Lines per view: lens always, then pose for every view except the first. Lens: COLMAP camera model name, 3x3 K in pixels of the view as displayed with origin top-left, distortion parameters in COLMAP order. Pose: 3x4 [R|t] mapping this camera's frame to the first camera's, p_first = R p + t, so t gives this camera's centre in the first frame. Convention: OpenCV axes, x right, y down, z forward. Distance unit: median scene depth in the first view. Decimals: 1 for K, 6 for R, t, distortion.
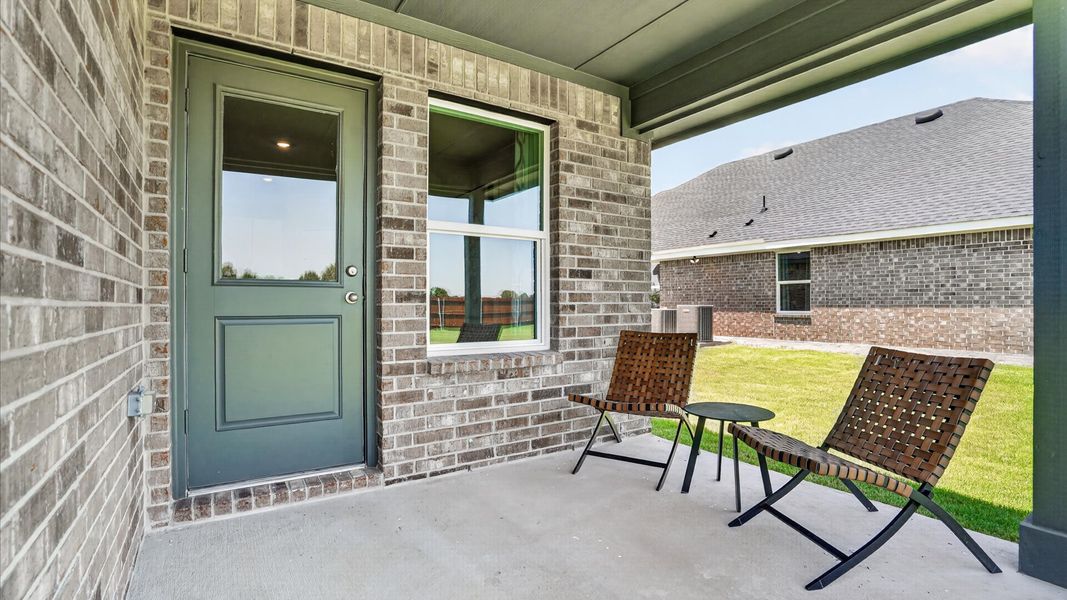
lens RADIAL K [[502.8, 0, 537.8], [0, 502.8, 303.3], [0, 0, 1]] dist [-0.059870, 0.027321]
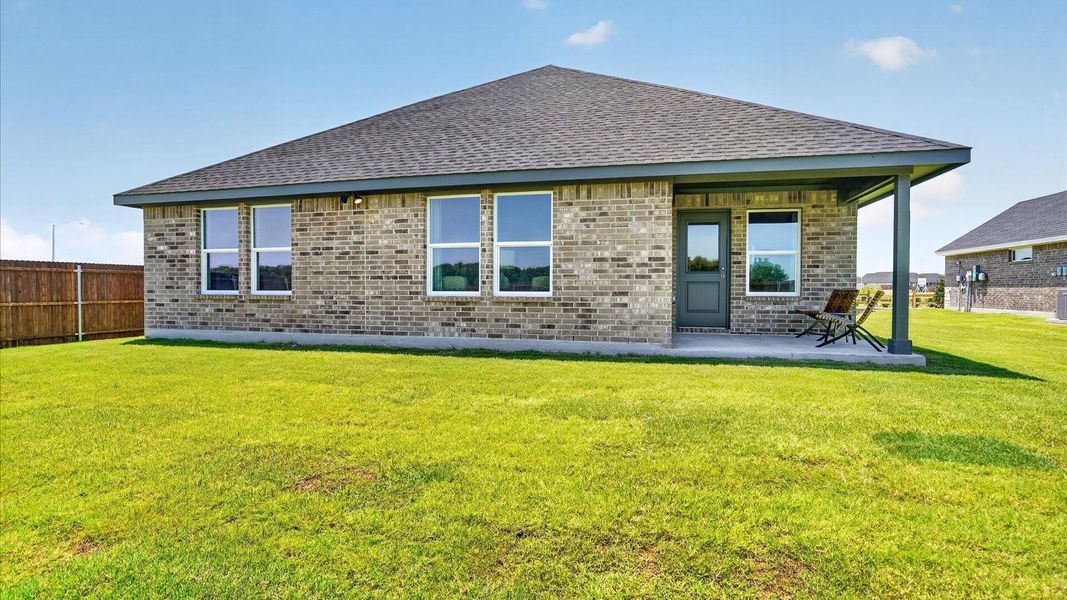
lens RADIAL K [[502.8, 0, 537.8], [0, 502.8, 303.3], [0, 0, 1]] dist [-0.059870, 0.027321]
pose [[0.664401, 0.027051, -0.746886, 1.079971], [-0.002146, 0.999410, 0.034289, 0.046628], [0.747373, -0.021179, 0.664067, -1.774030]]
